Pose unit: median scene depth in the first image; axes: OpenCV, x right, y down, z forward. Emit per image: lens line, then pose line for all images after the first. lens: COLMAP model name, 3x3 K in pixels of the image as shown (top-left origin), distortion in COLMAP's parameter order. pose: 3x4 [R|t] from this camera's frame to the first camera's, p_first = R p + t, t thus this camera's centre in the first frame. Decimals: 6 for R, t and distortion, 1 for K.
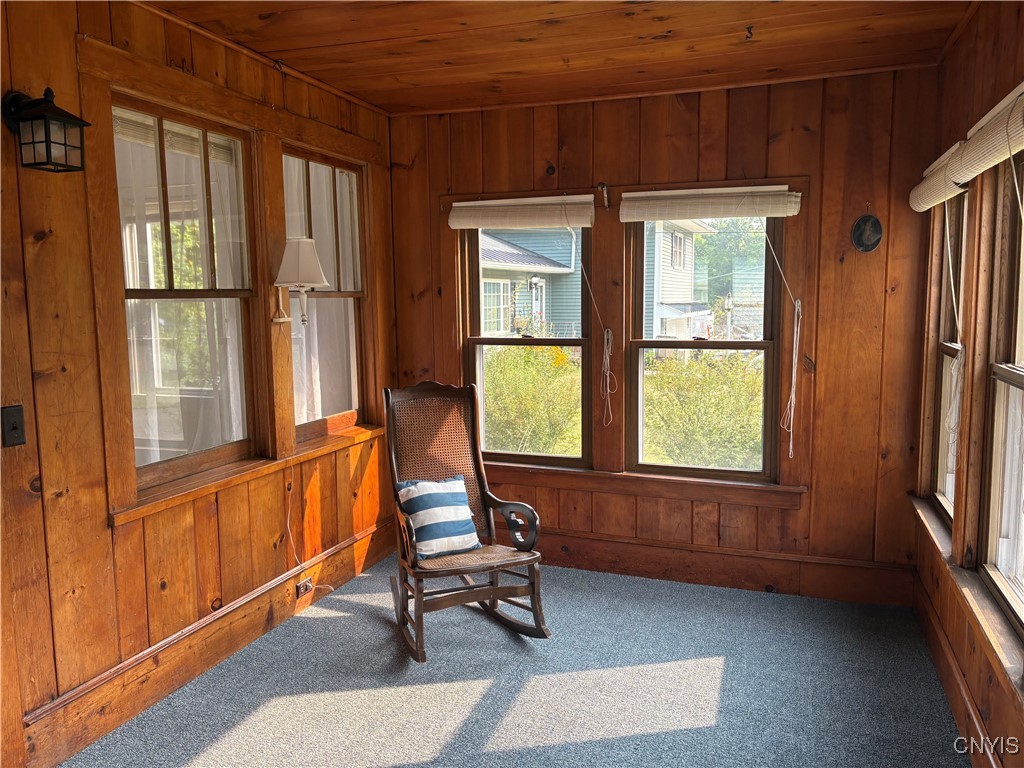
lens RADIAL K [[774.3, 0, 511.5], [0, 774.3, 385.4], [0, 0, 1]] dist [0.053392, -0.057292]
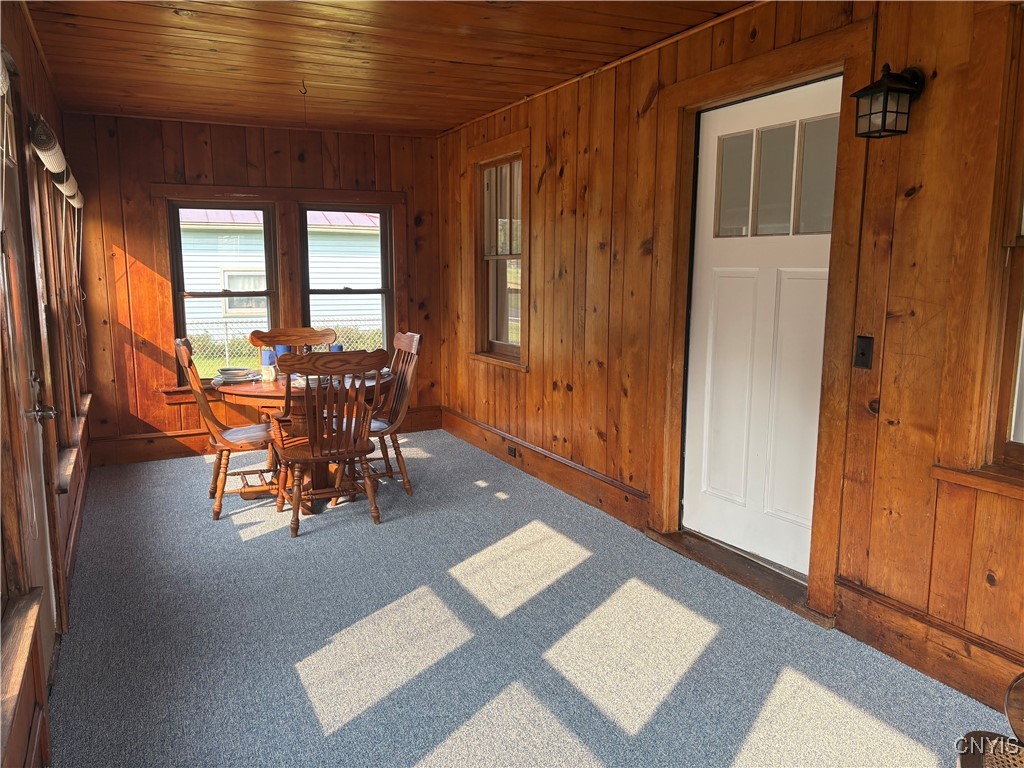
lens RADIAL K [[774.3, 0, 509.8], [0, 774.3, 383.7], [0, 0, 1]] dist [0.053392, -0.057292]
pose [[-0.693048, 0.115821, -0.711527, 0.616437], [-0.069499, 0.971677, 0.225862, -0.135065], [0.717534, 0.205984, -0.665369, 1.362347]]
